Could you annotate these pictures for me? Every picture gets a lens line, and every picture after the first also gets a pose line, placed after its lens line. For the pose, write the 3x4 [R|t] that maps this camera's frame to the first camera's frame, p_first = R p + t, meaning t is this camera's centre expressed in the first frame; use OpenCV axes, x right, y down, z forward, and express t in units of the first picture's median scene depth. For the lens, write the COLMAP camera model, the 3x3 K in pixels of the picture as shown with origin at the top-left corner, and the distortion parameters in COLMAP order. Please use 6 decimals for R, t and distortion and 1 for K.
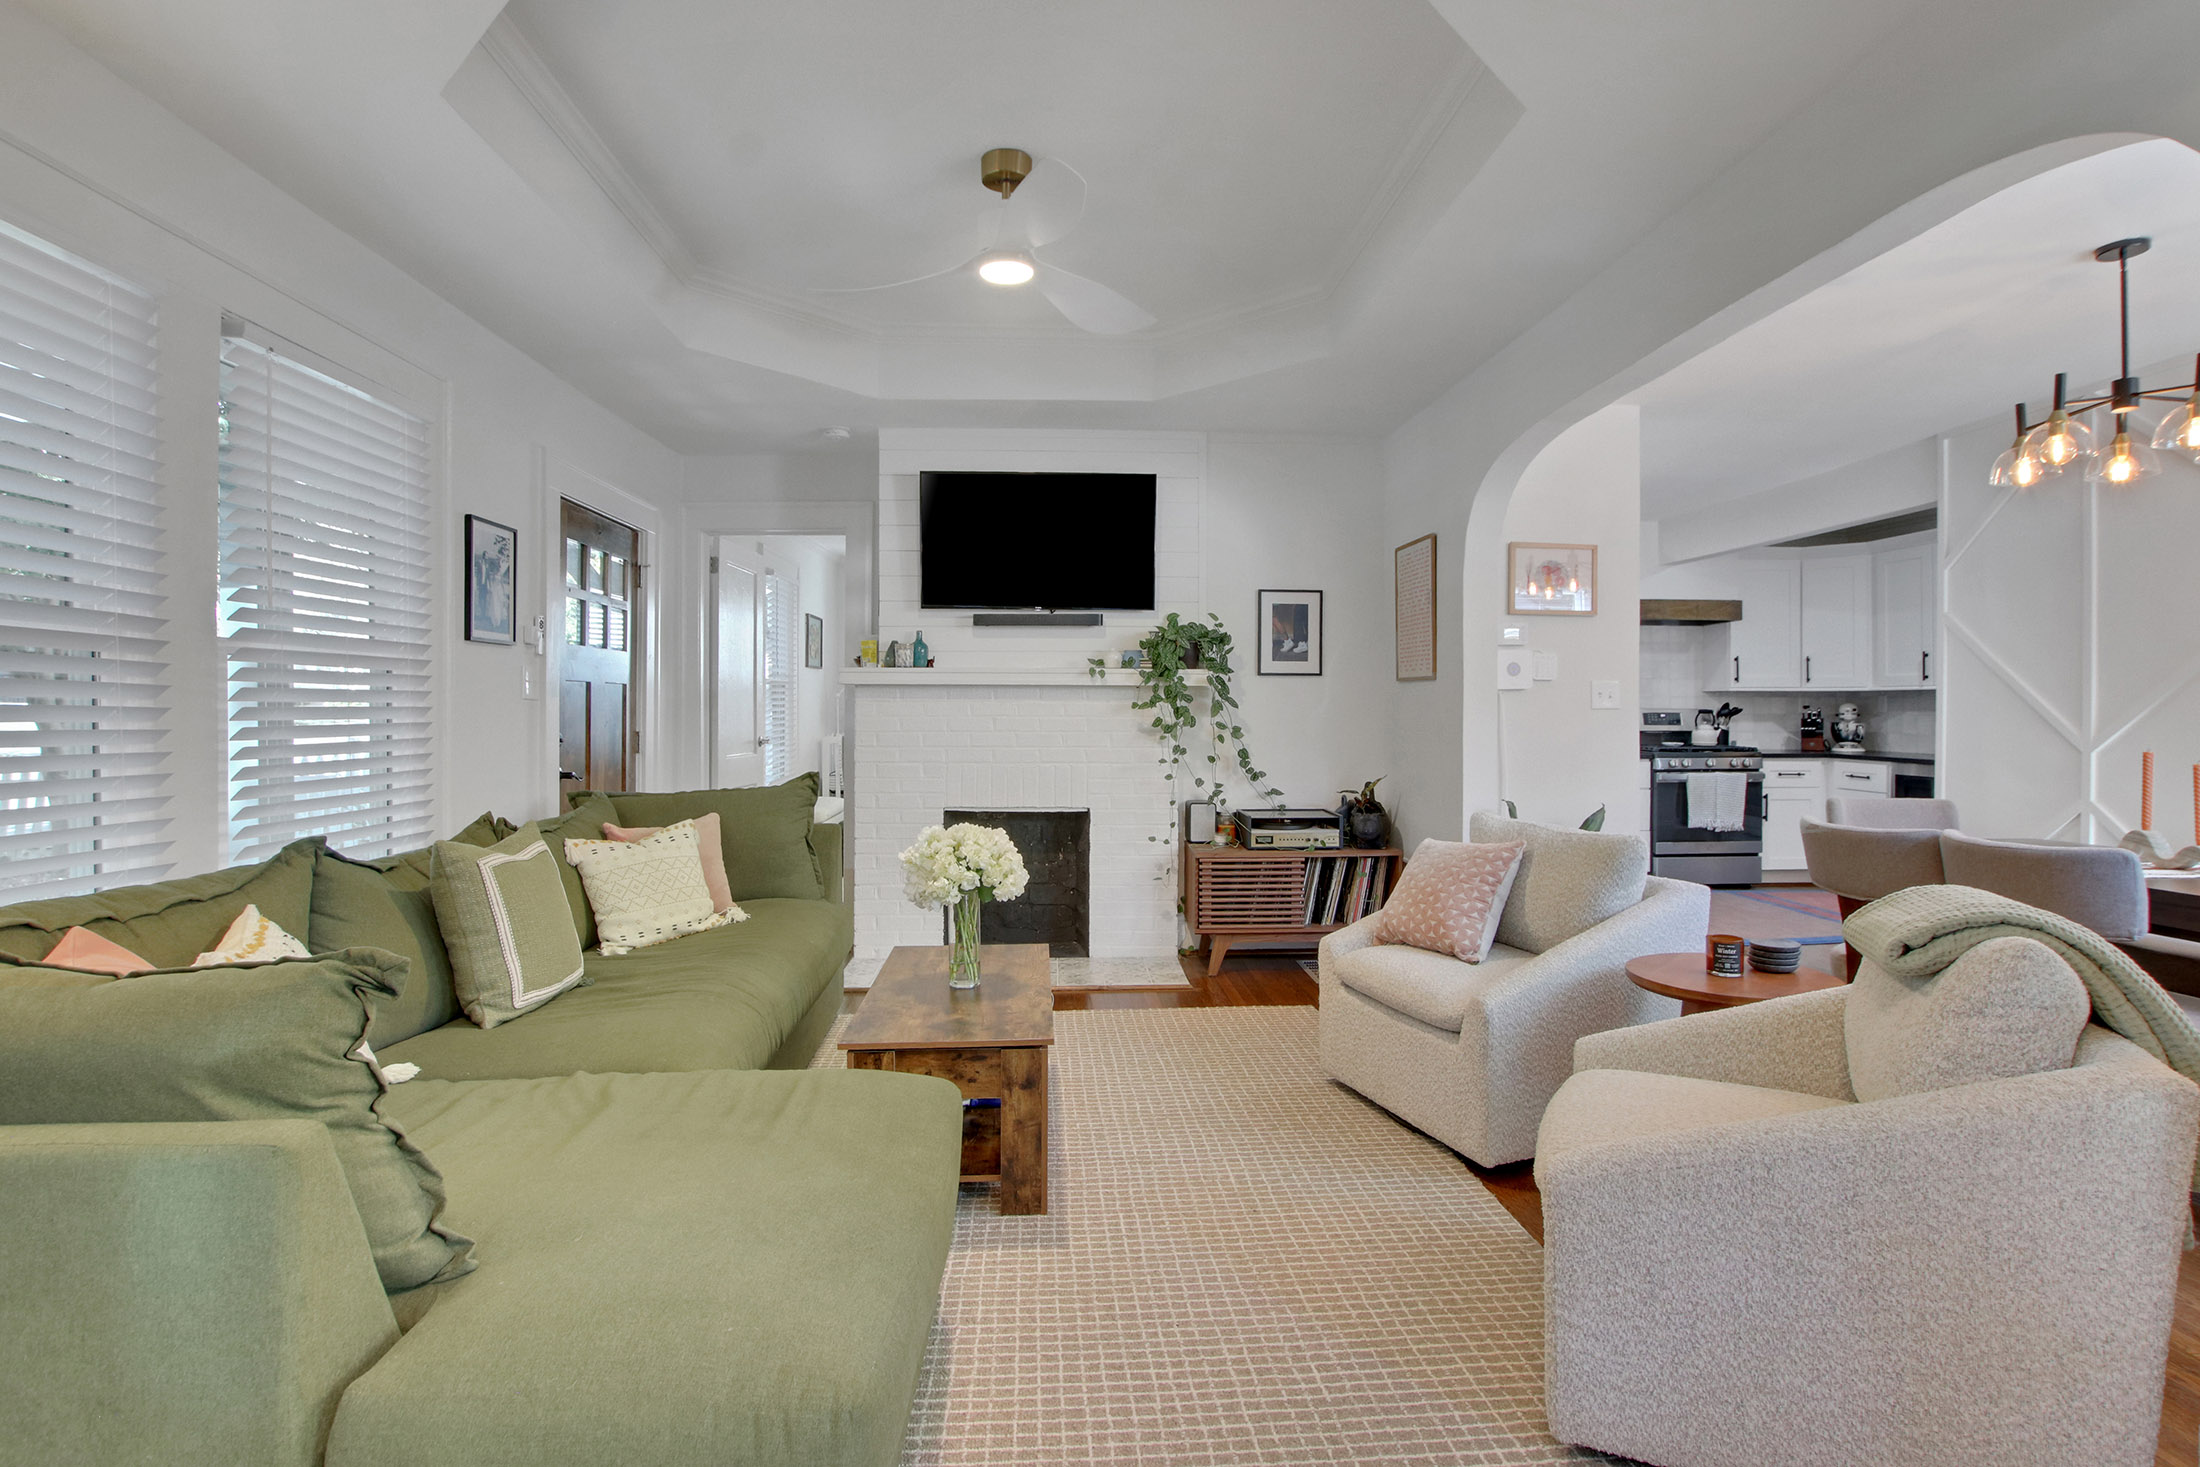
lens RADIAL K [[1080.0, 0, 1110.3], [0, 1080.0, 698.5], [0, 0, 1]] dist [-0.023895, 0.000384]
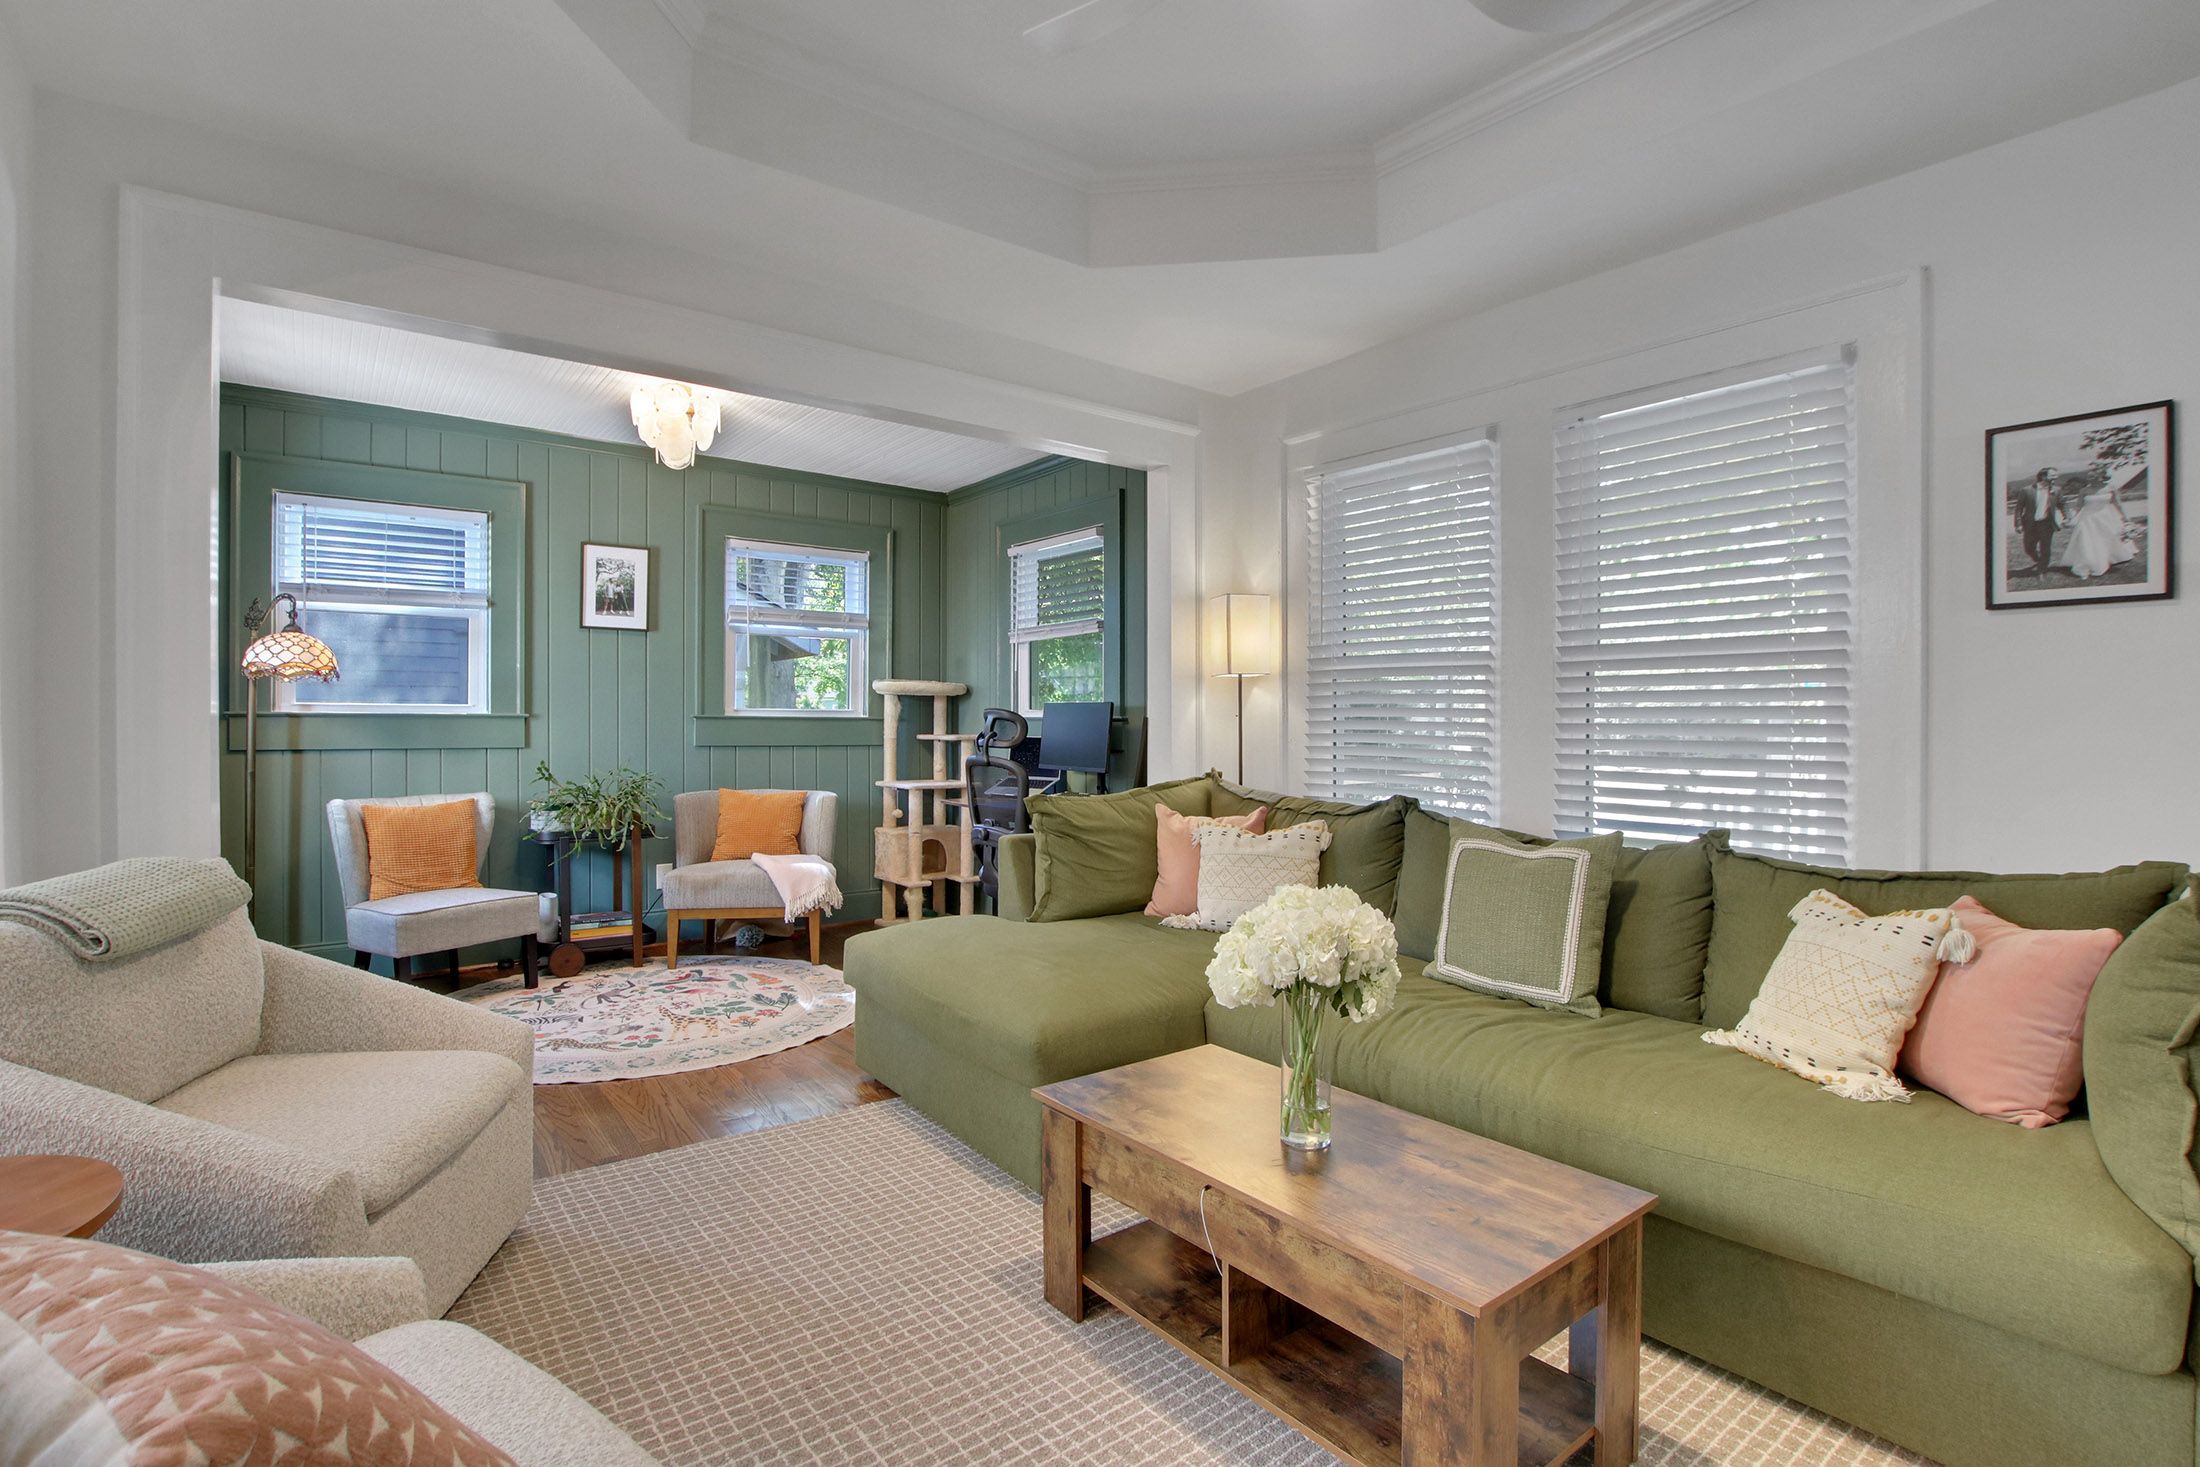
lens RADIAL K [[1059.3, 0, 1104.4], [0, 1059.3, 723.9], [0, 0, 1]] dist [-0.028507, 0.000326]
pose [[-0.829076, 0.003999, -0.559122, 0.183416], [0.005128, 0.999987, -0.000451, 0.012148], [0.559112, -0.003241, -0.829086, 0.860352]]
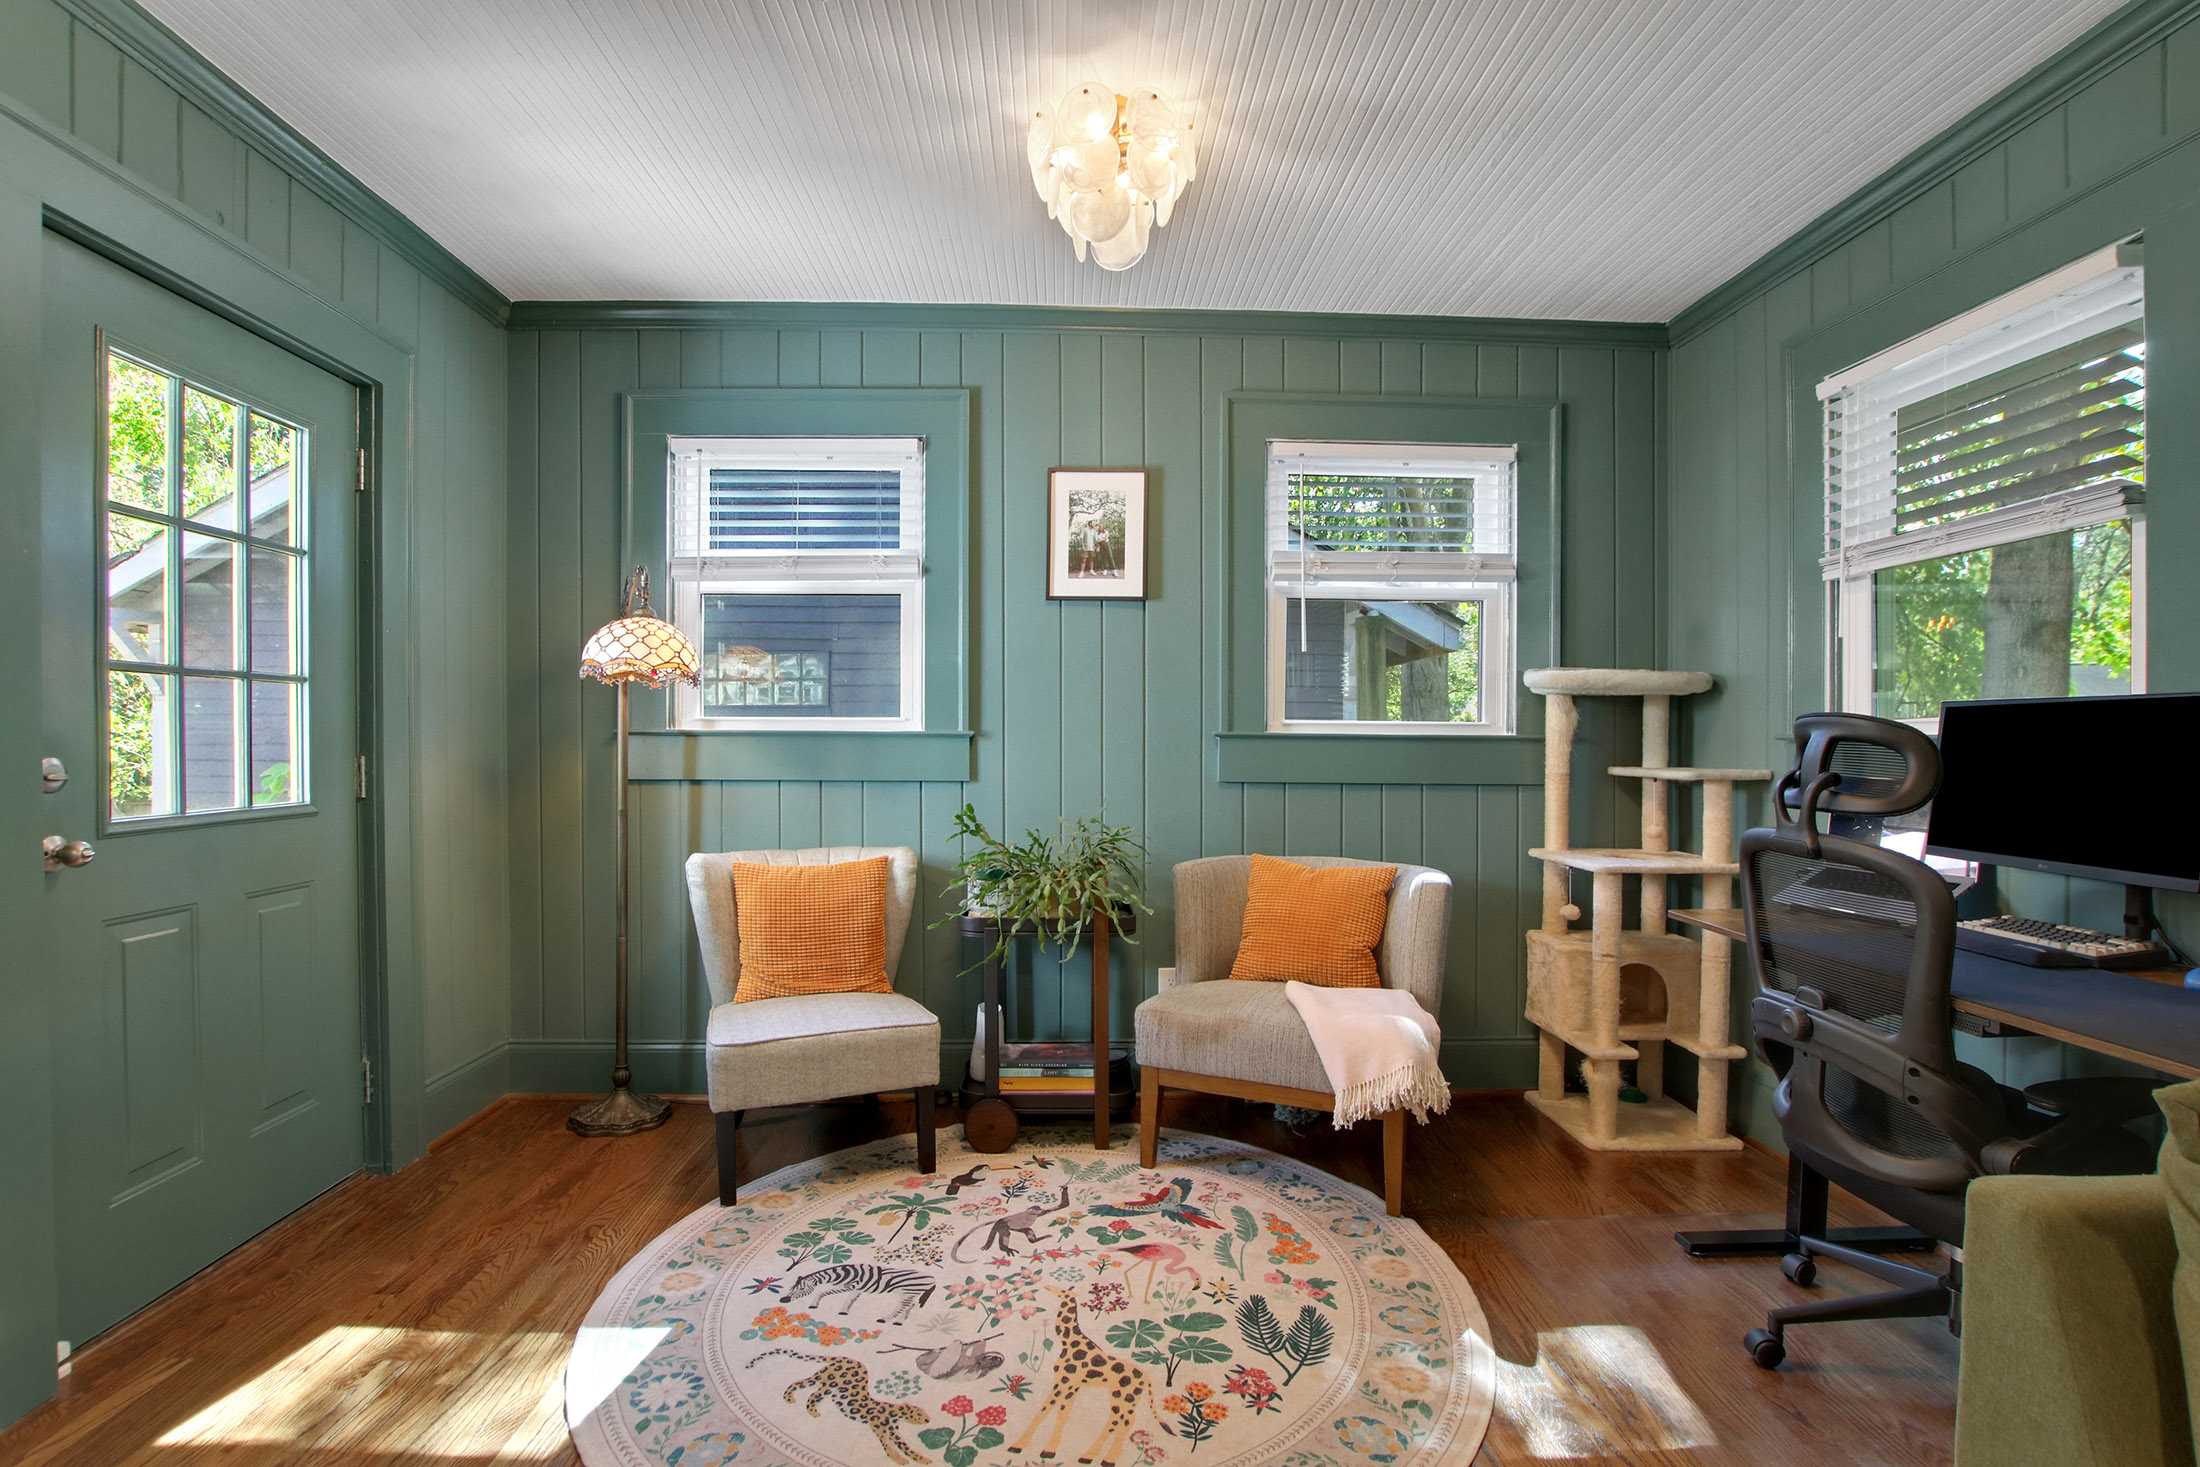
lens RADIAL K [[1048.1, 0, 1072.7], [0, 1048.1, 743.9], [0, 0, 1]] dist [-0.030301, -0.000554]
pose [[-0.998898, 0.001758, 0.046900, -0.004991], [0.001727, 0.999998, -0.000710, 0.008402], [-0.046901, -0.000628, -0.998899, 0.416257]]
